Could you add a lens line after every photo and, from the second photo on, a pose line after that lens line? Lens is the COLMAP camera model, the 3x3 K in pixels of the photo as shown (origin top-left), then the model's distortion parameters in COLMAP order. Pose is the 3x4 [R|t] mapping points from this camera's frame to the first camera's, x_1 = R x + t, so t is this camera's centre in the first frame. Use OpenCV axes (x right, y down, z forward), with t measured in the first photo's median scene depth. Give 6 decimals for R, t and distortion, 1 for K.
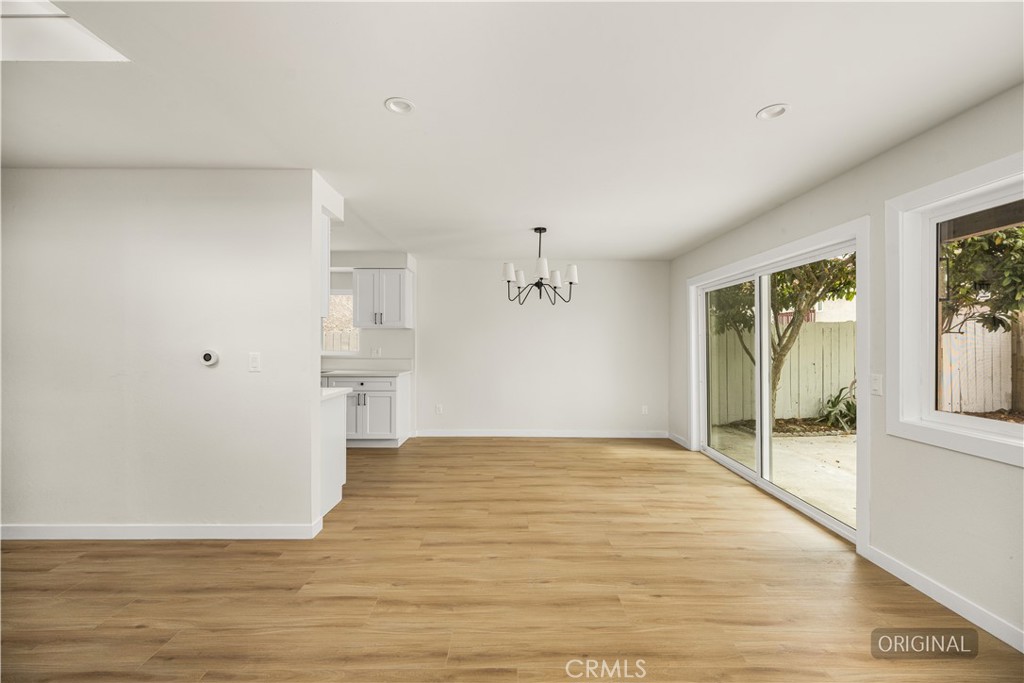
lens RADIAL K [[415.1, 0, 513.2], [0, 415.1, 336.0], [0, 0, 1]] dist [0.002234, 0.000463]
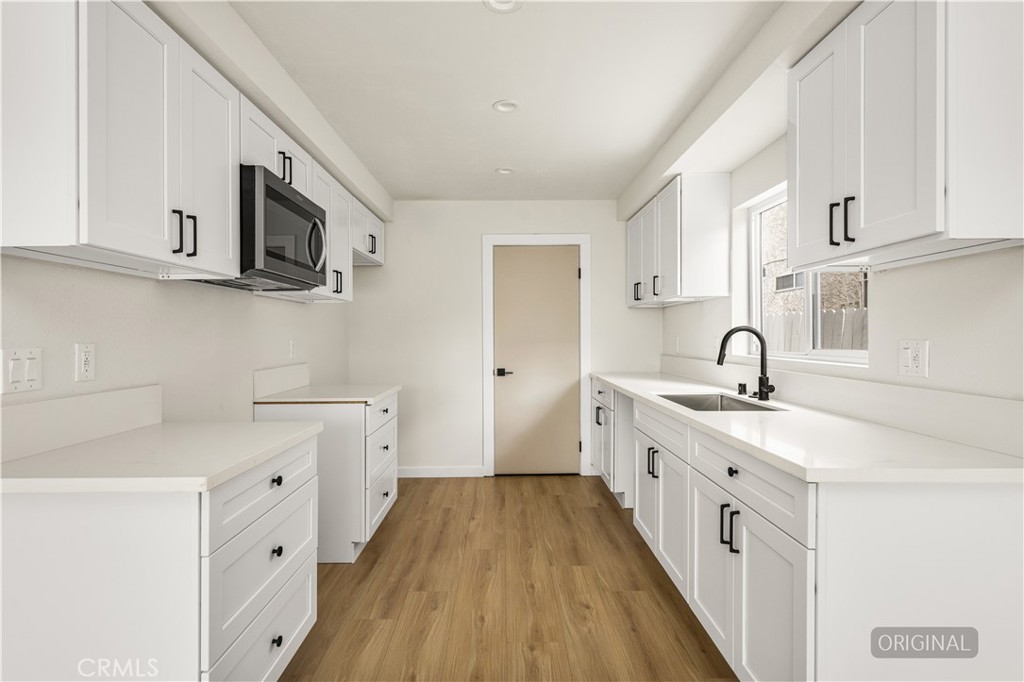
lens RADIAL K [[512.8, 0, 502.9], [0, 512.8, 334.3], [0, 0, 1]] dist [0.001104, 0.000424]
pose [[-0.010974, -0.004089, -0.999931, -0.051270], [0.017482, 0.999838, -0.004280, 0.041334], [0.999787, -0.017527, -0.010900, 1.656101]]
